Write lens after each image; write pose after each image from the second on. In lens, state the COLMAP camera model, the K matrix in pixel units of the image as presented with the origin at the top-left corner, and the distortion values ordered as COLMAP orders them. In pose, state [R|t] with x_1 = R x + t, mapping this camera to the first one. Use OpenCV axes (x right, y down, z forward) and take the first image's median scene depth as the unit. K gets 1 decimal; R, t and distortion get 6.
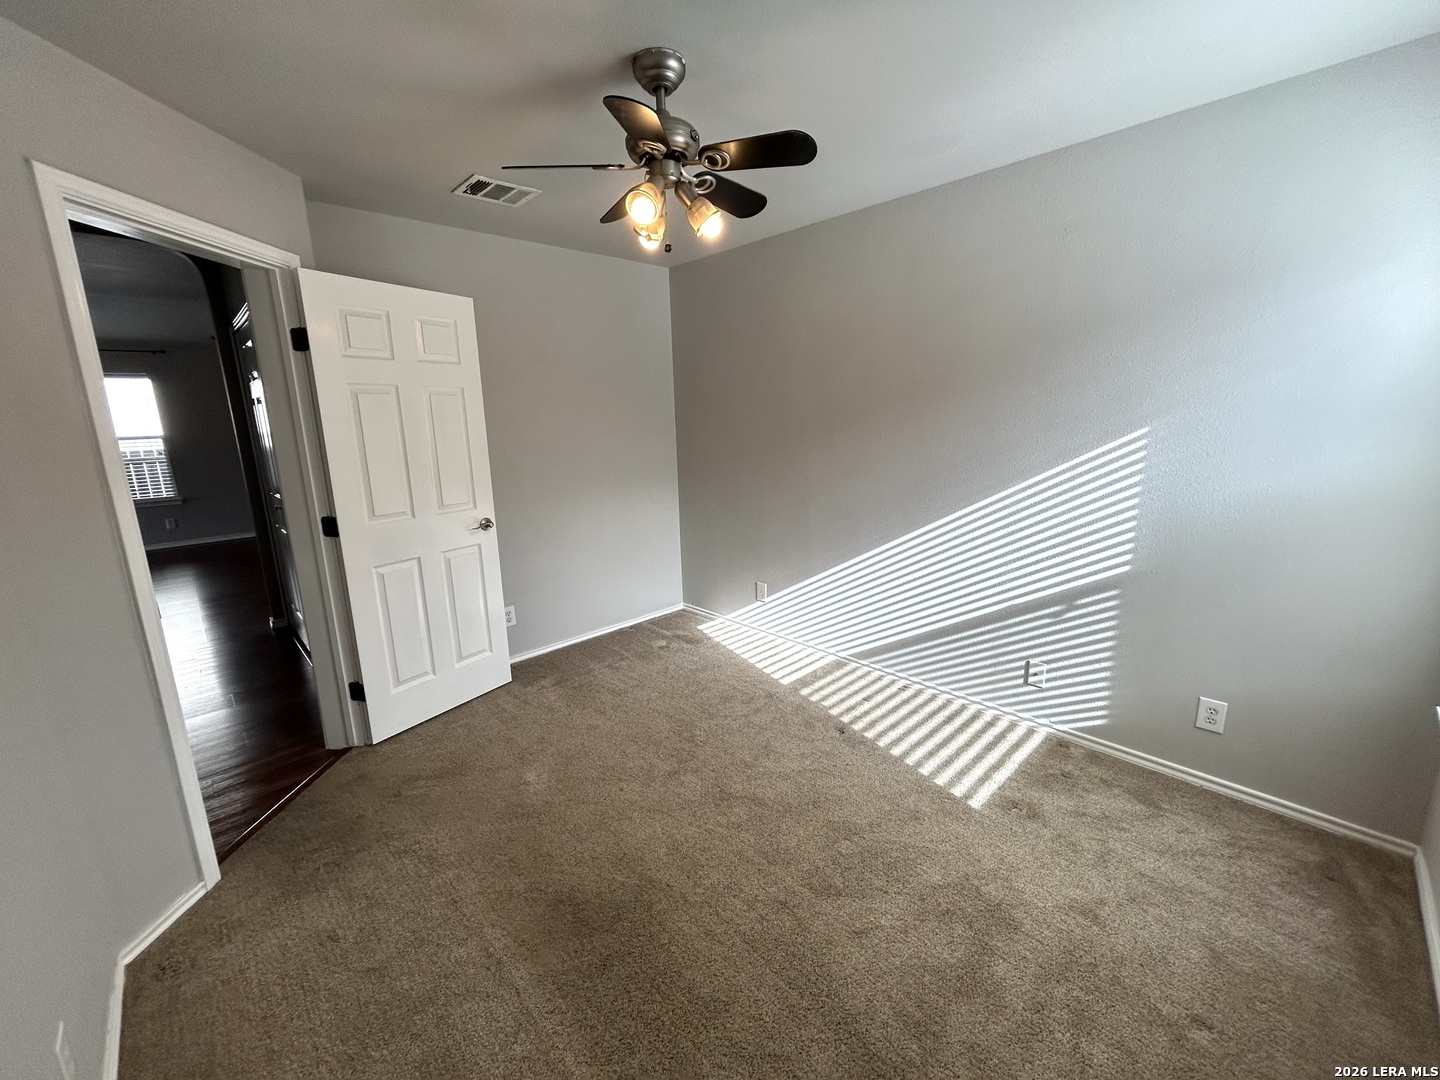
lens RADIAL K [[579.0, 0, 721.5], [0, 579.0, 536.6], [0, 0, 1]] dist [0.002934, 0.000554]
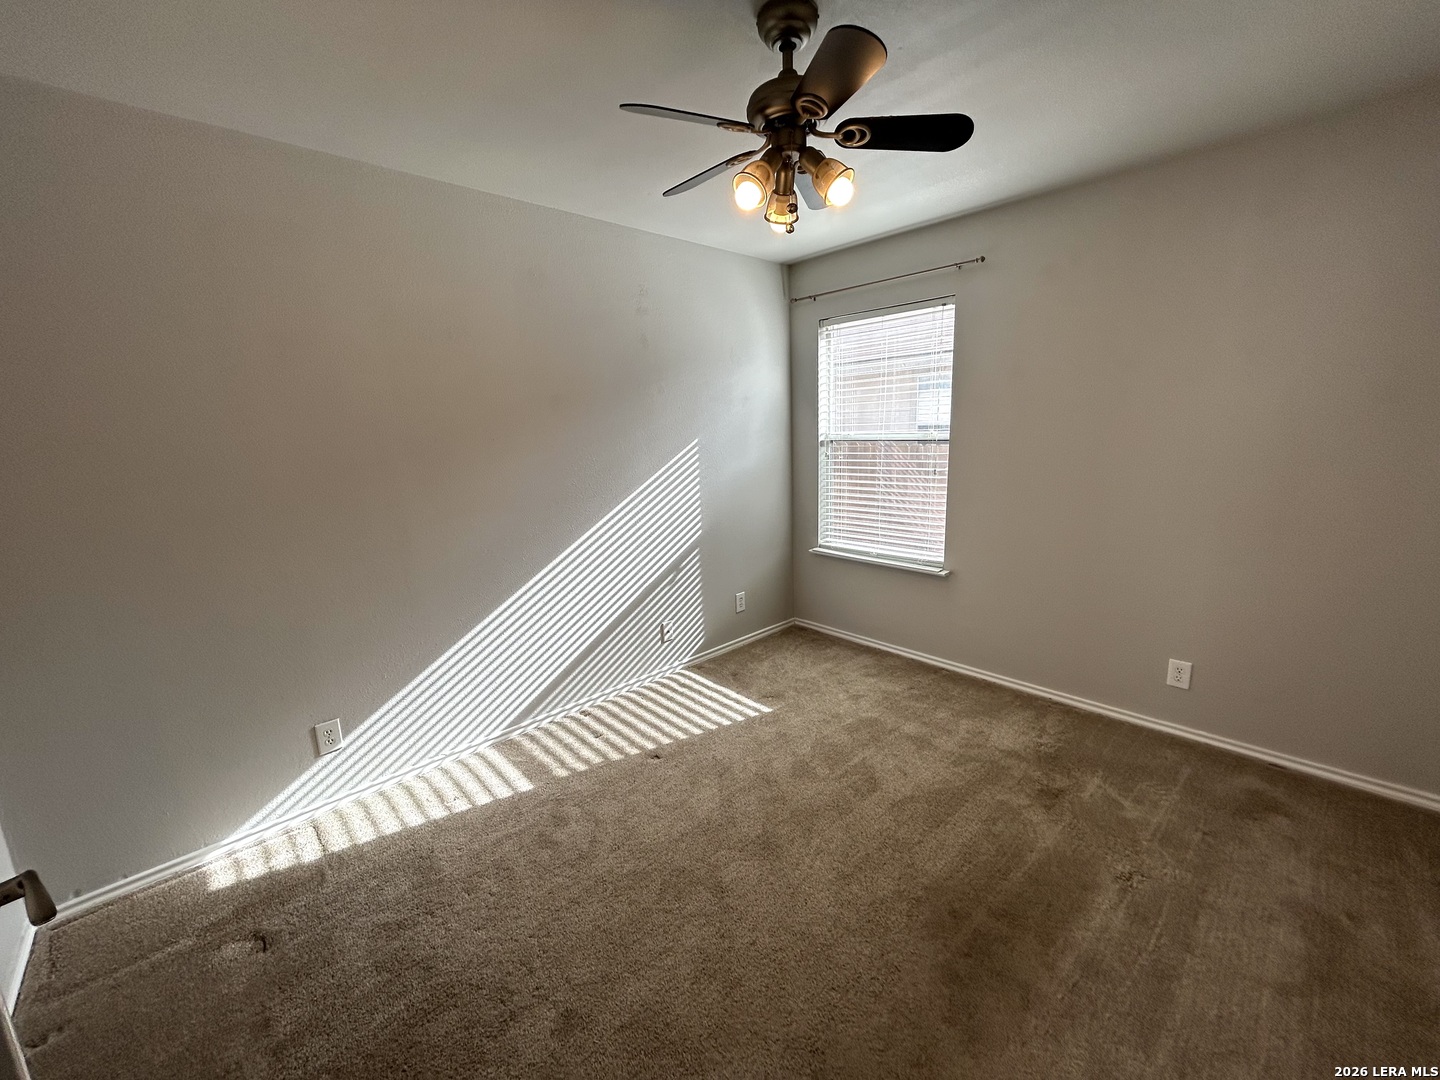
lens RADIAL K [[579.0, 0, 720.0], [0, 579.0, 540.0], [0, 0, 1]] dist [0.002934, 0.000554]
pose [[0.010916, -0.179738, 0.983654, -0.679236], [0.237725, 0.955975, 0.172042, -0.149847], [-0.971271, 0.231961, 0.053164, 0.761954]]
